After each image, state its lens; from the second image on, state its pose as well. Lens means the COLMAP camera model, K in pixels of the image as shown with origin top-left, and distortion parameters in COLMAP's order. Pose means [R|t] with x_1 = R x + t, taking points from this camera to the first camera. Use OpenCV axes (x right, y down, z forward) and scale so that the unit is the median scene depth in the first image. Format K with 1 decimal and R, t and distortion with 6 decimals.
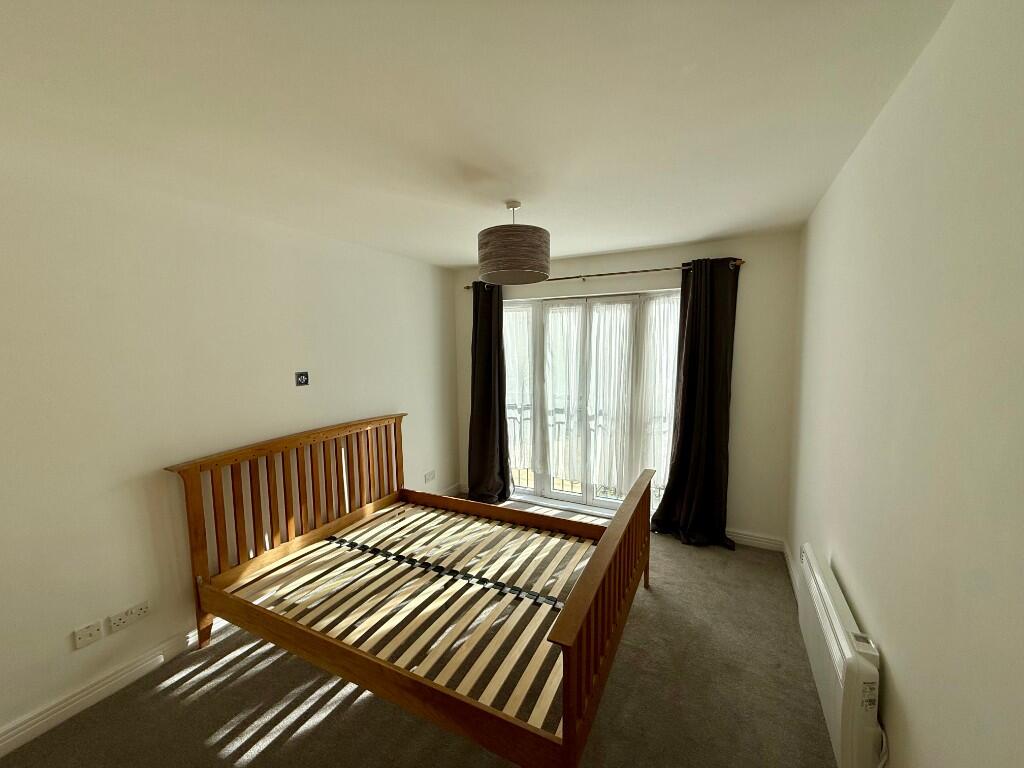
lens RADIAL K [[409.3, 0, 508.8], [0, 409.3, 381.5], [0, 0, 1]] dist [-0.000413, -0.000034]
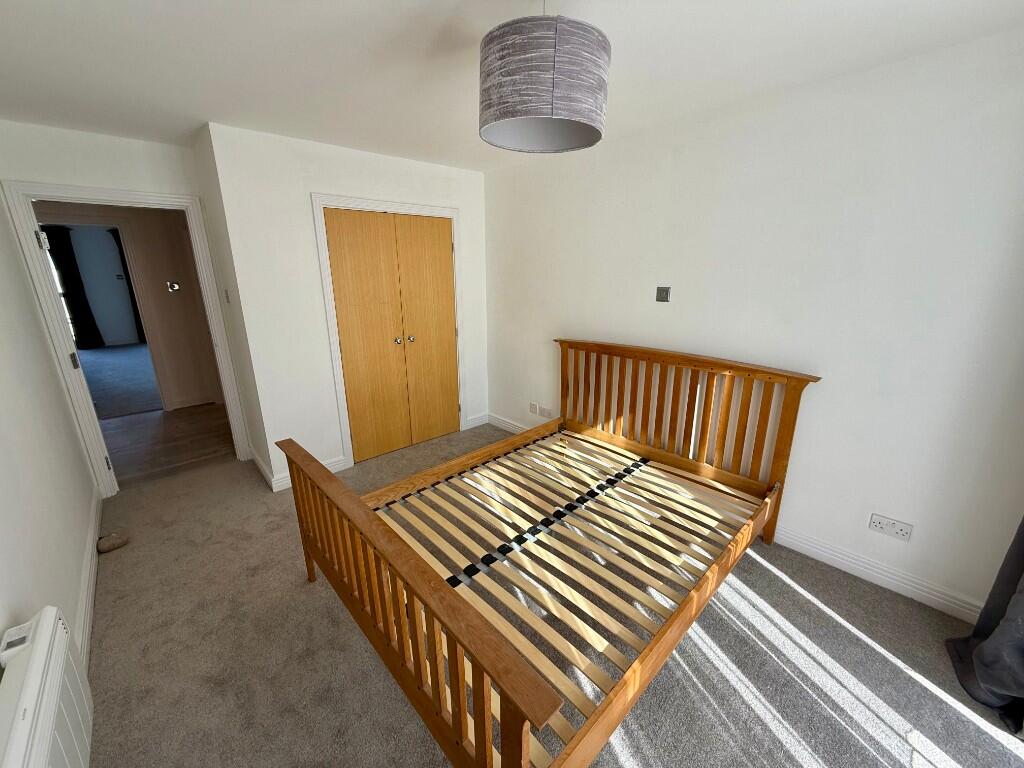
lens RADIAL K [[409.3, 0, 508.8], [0, 409.3, 381.5], [0, 0, 1]] dist [-0.000413, -0.000034]
pose [[-0.341175, 0.274103, -0.899148, 0.539469], [-0.069042, 0.946650, 0.314782, -0.091437], [0.937461, 0.169474, -0.304048, 0.995209]]
